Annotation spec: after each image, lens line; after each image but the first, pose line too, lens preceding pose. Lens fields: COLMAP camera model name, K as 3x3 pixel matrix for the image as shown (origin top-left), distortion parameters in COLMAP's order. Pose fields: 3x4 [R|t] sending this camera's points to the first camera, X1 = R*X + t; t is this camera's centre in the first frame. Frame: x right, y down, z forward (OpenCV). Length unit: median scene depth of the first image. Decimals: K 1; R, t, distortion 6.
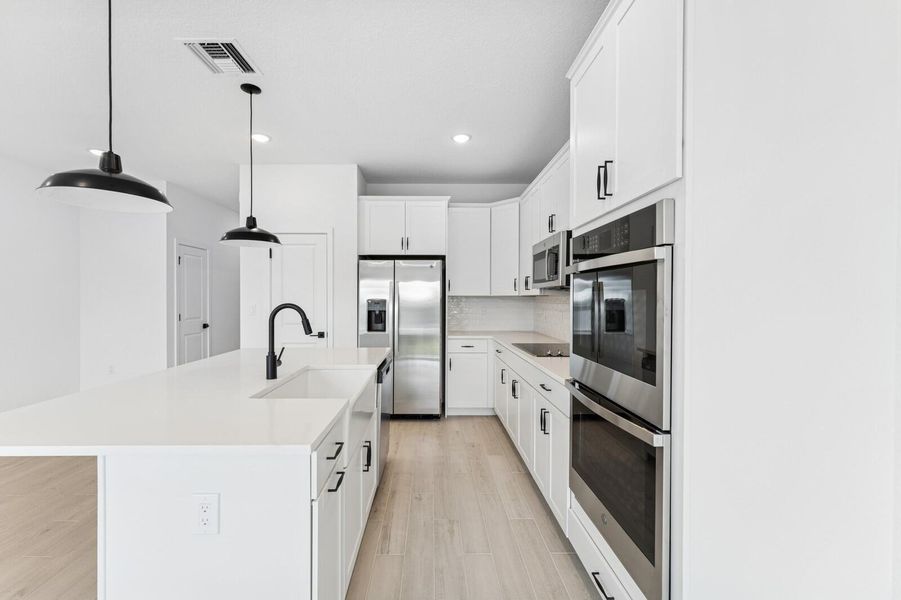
lens RADIAL K [[359.1, 0, 442.8], [0, 359.1, 302.6], [0, 0, 1]] dist [0.000287, -0.000258]
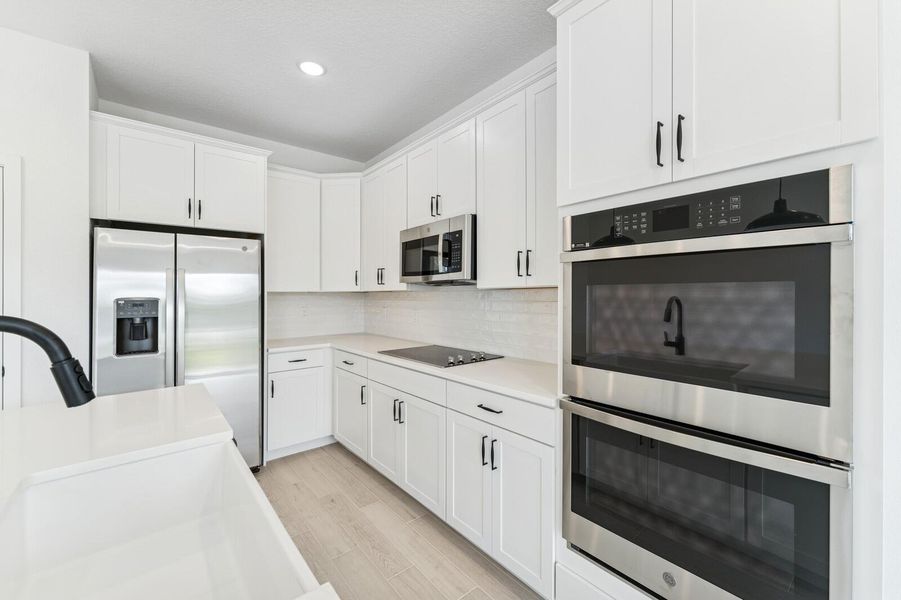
lens RADIAL K [[359.1, 0, 450.4], [0, 359.1, 294.7], [0, 0, 1]] dist [0.000287, -0.000258]
pose [[0.793544, -0.006990, 0.608473, -0.135271], [0.014151, 0.999876, -0.006968, -0.003649], [-0.608348, 0.014140, 0.793544, 0.232488]]
